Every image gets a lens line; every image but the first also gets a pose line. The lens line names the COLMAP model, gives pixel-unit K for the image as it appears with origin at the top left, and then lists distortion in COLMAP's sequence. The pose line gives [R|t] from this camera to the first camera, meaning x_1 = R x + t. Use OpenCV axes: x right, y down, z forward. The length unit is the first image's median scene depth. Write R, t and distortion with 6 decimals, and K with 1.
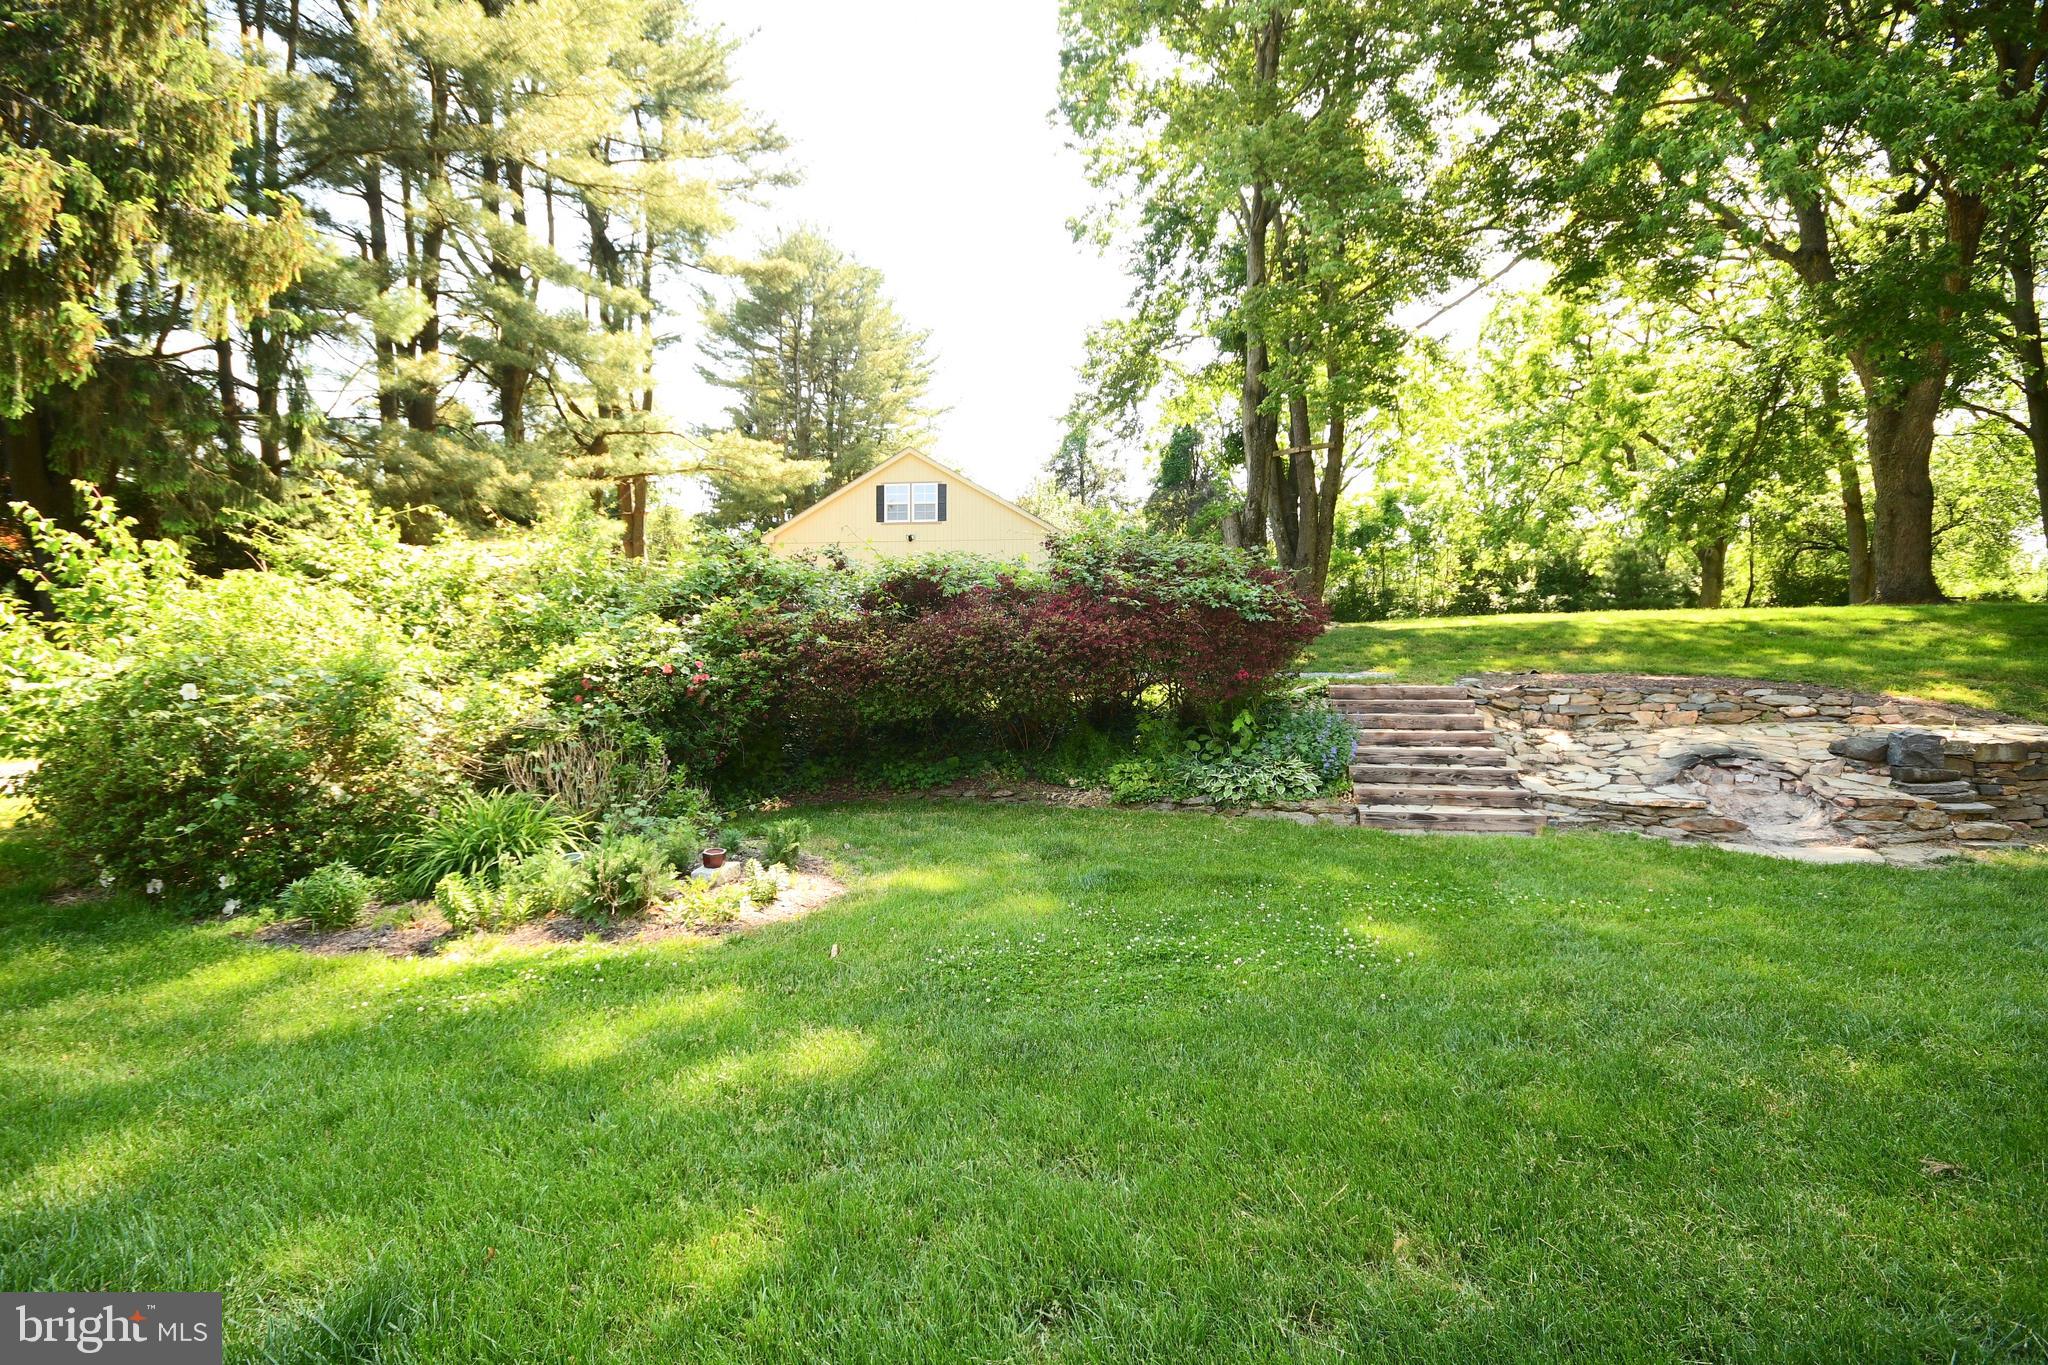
lens RADIAL K [[962.1, 0, 1024.0], [0, 962.1, 682.5], [0, 0, 1]] dist [0.013457, 0.000019]
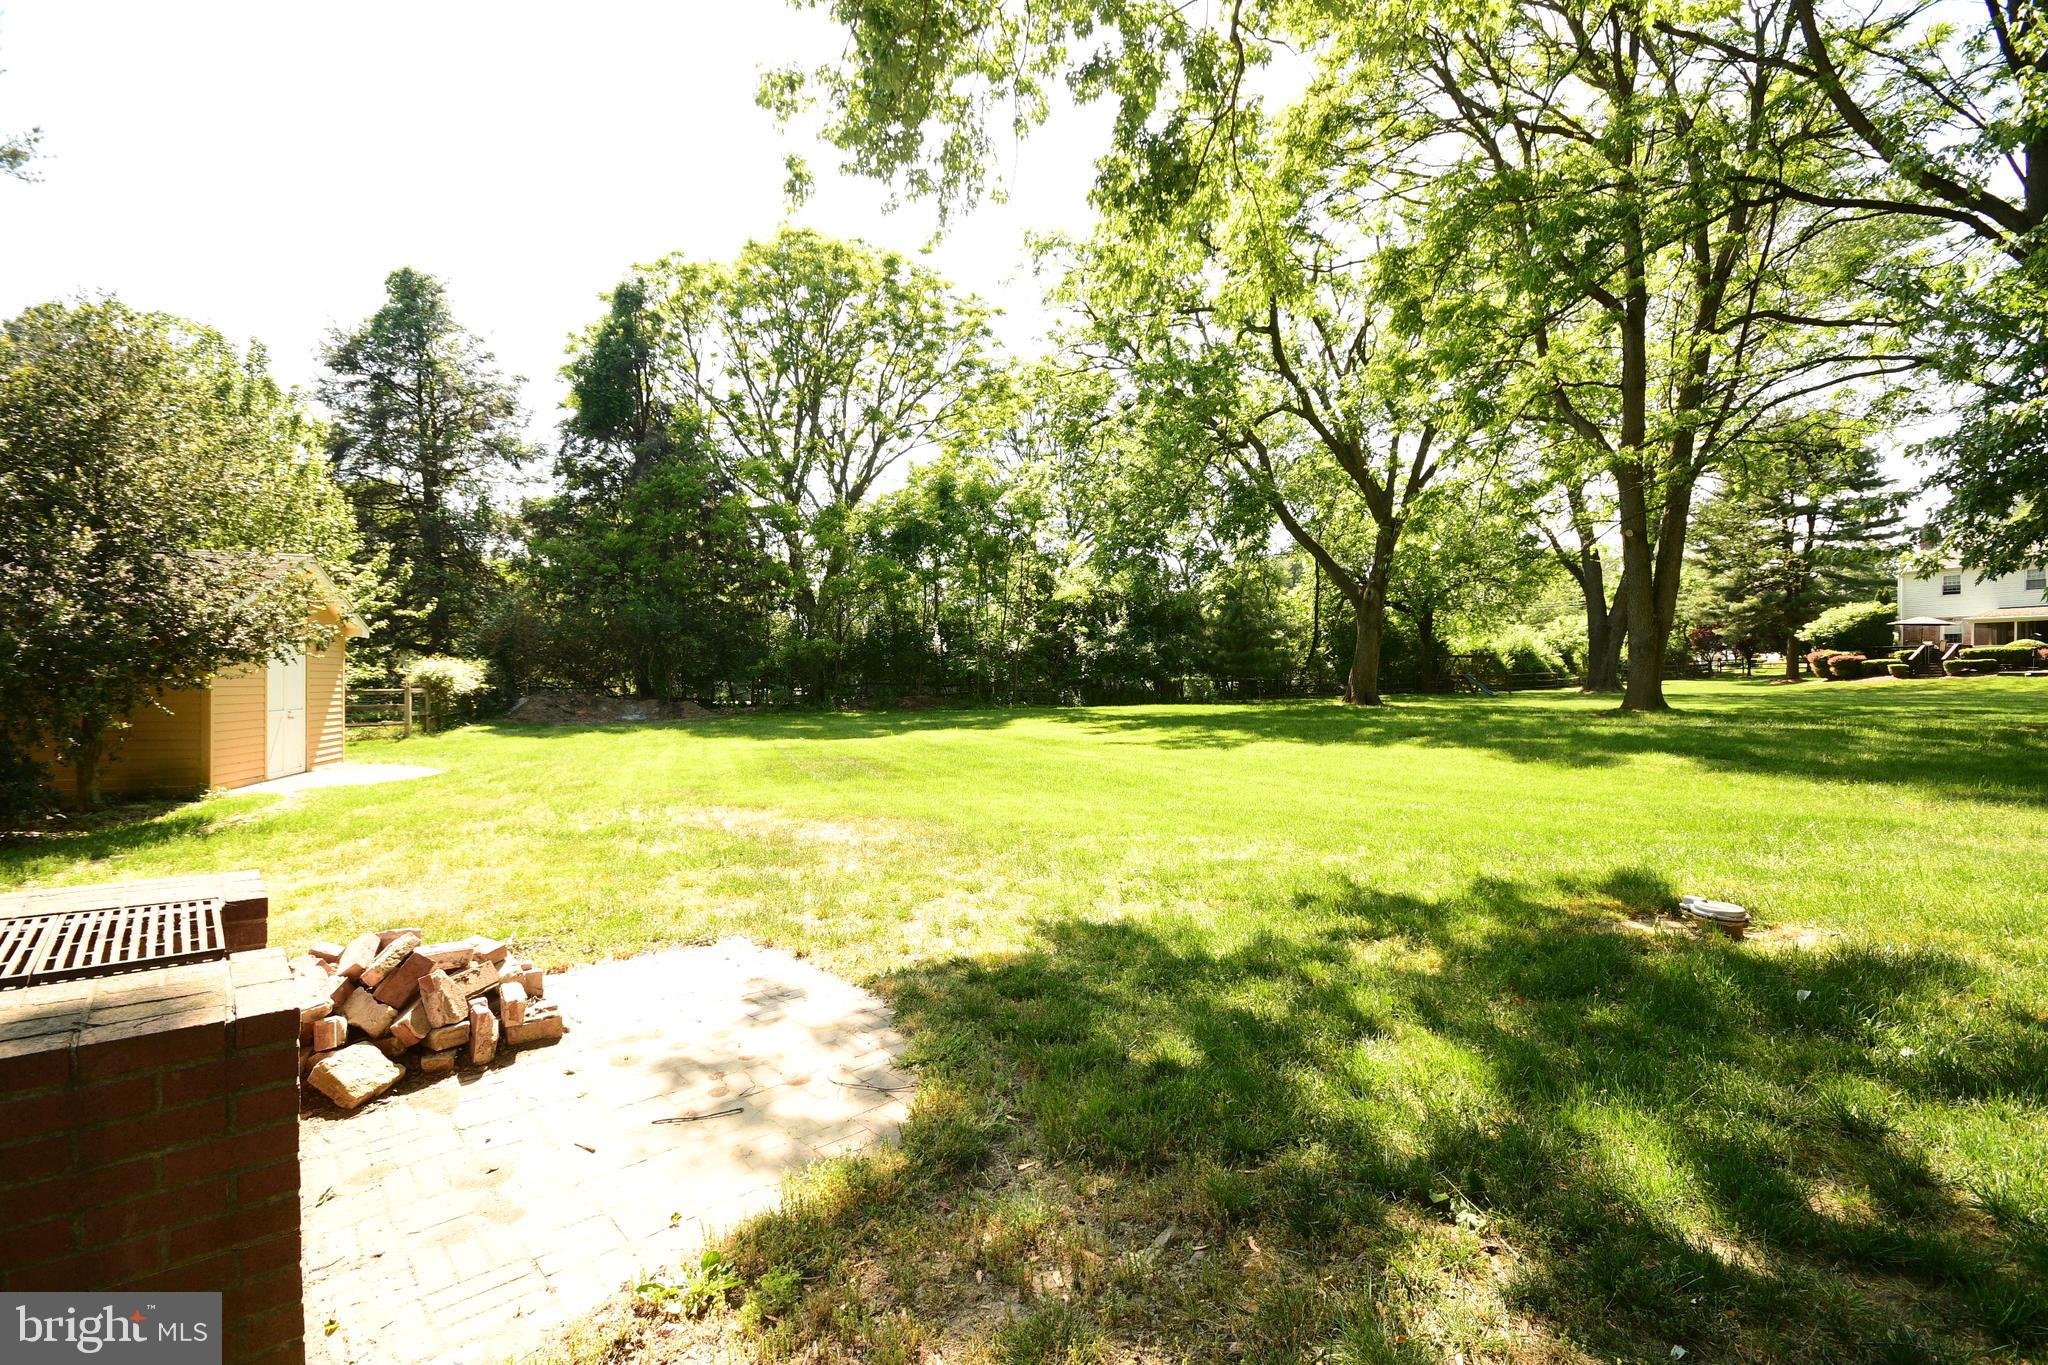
lens RADIAL K [[908.9, 0, 1024.0], [0, 908.9, 682.5], [0, 0, 1]] dist [0.022107, -0.016137]
pose [[0.862581, 0.001687, 0.505916, 0.106833], [-0.000528, 0.999997, -0.002435, -0.055648], [-0.505918, 0.001834, 0.862580, 0.434544]]
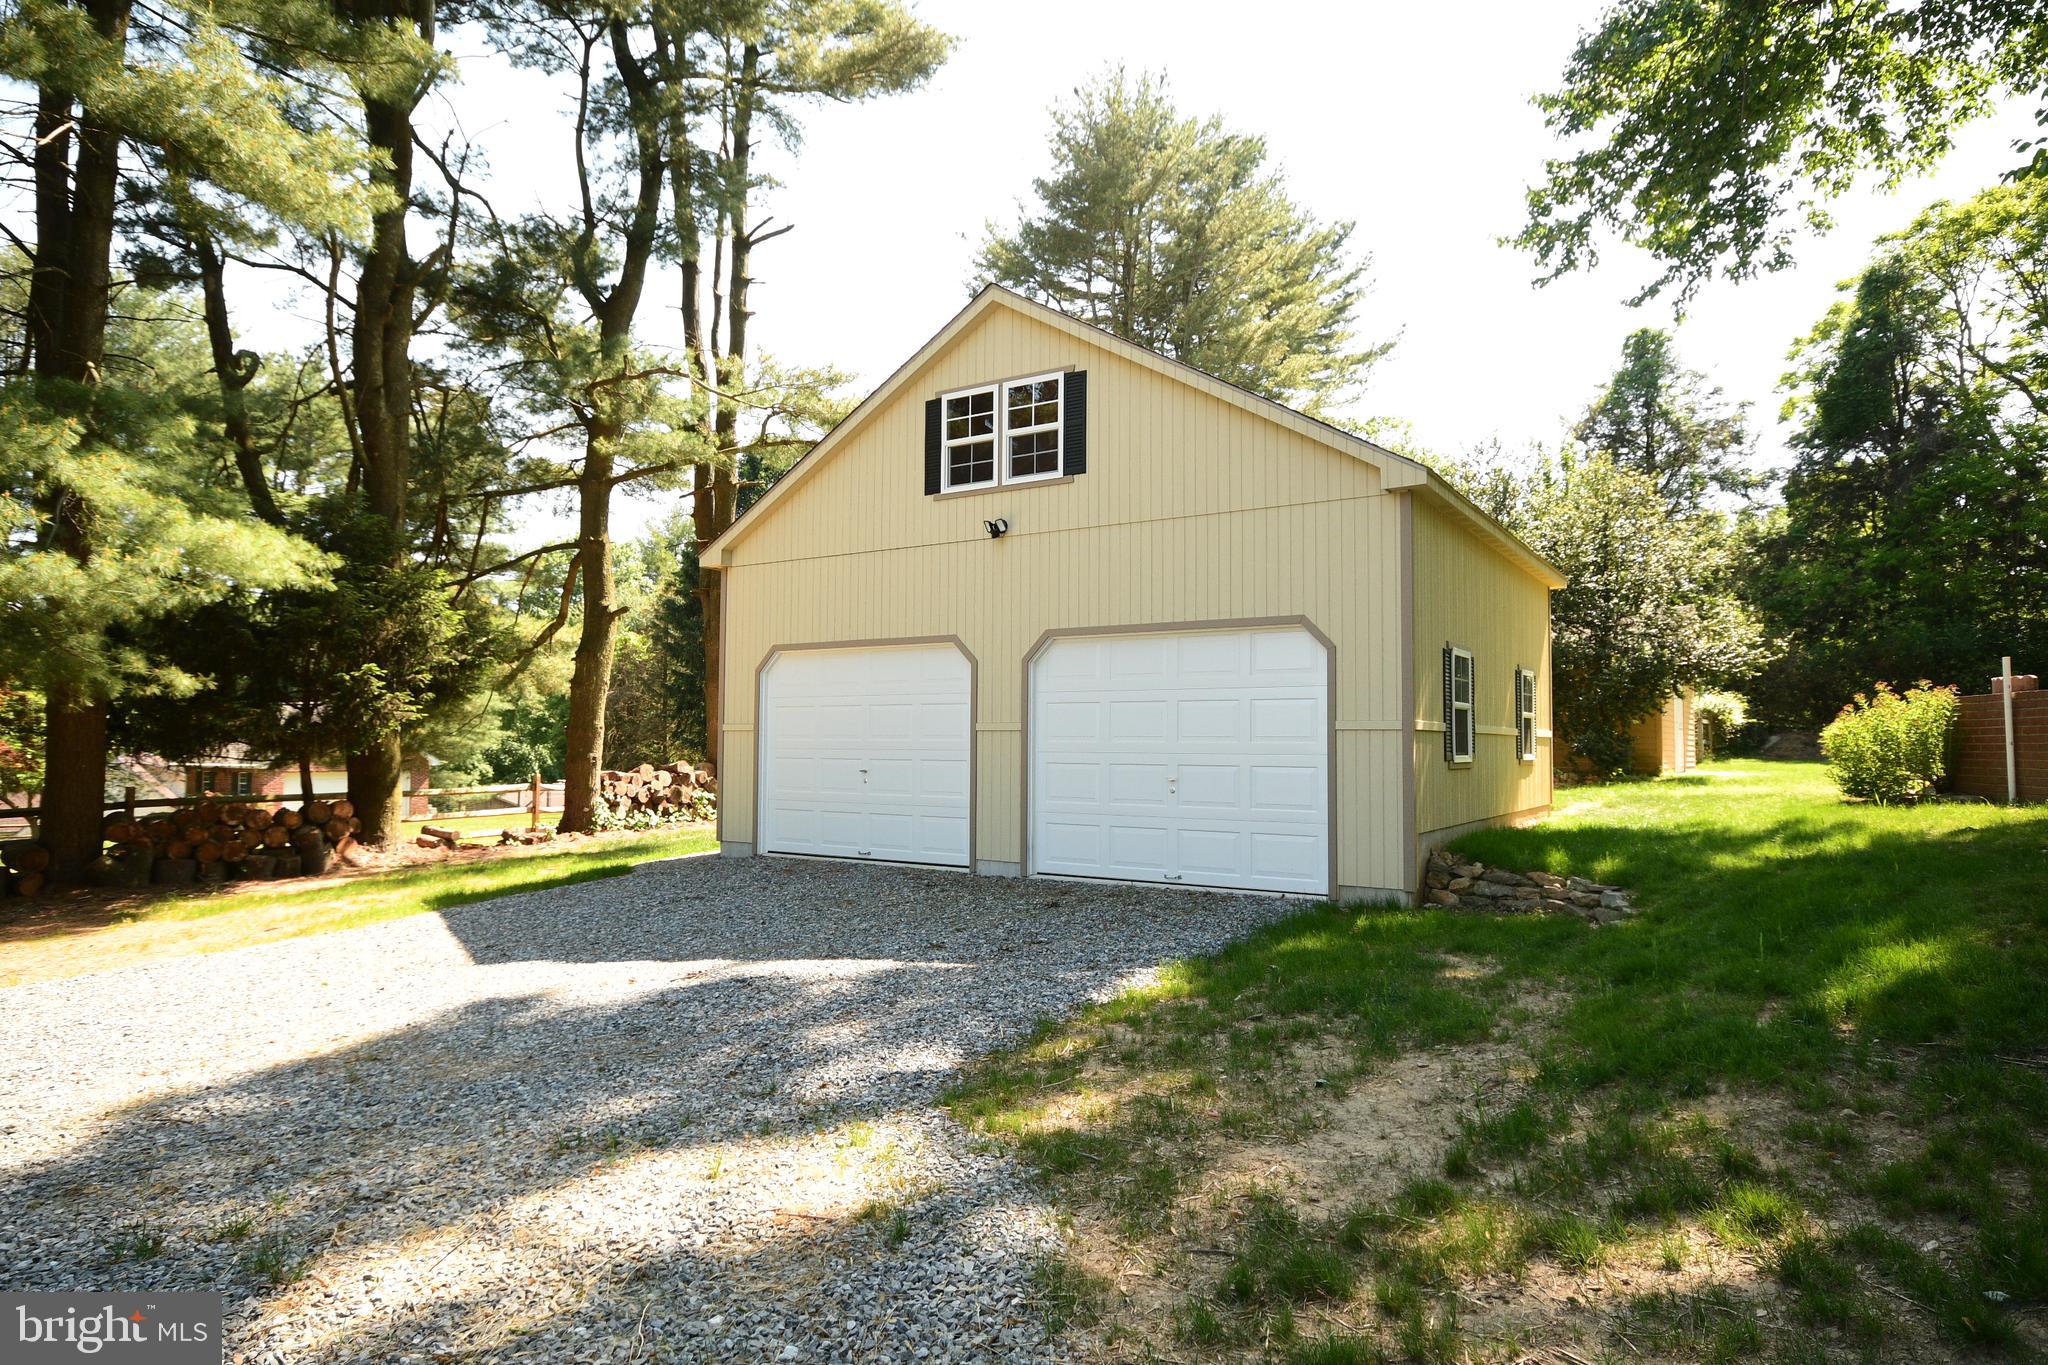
lens RADIAL K [[1240.6, 0, 1024.0], [0, 1240.6, 682.5], [0, 0, 1]] dist [0.021030, -0.001272]
pose [[0.908221, -0.026389, -0.417659, 0.034218], [-0.005888, 0.997105, -0.075804, -0.024304], [0.418450, 0.071306, 0.905436, 0.245056]]
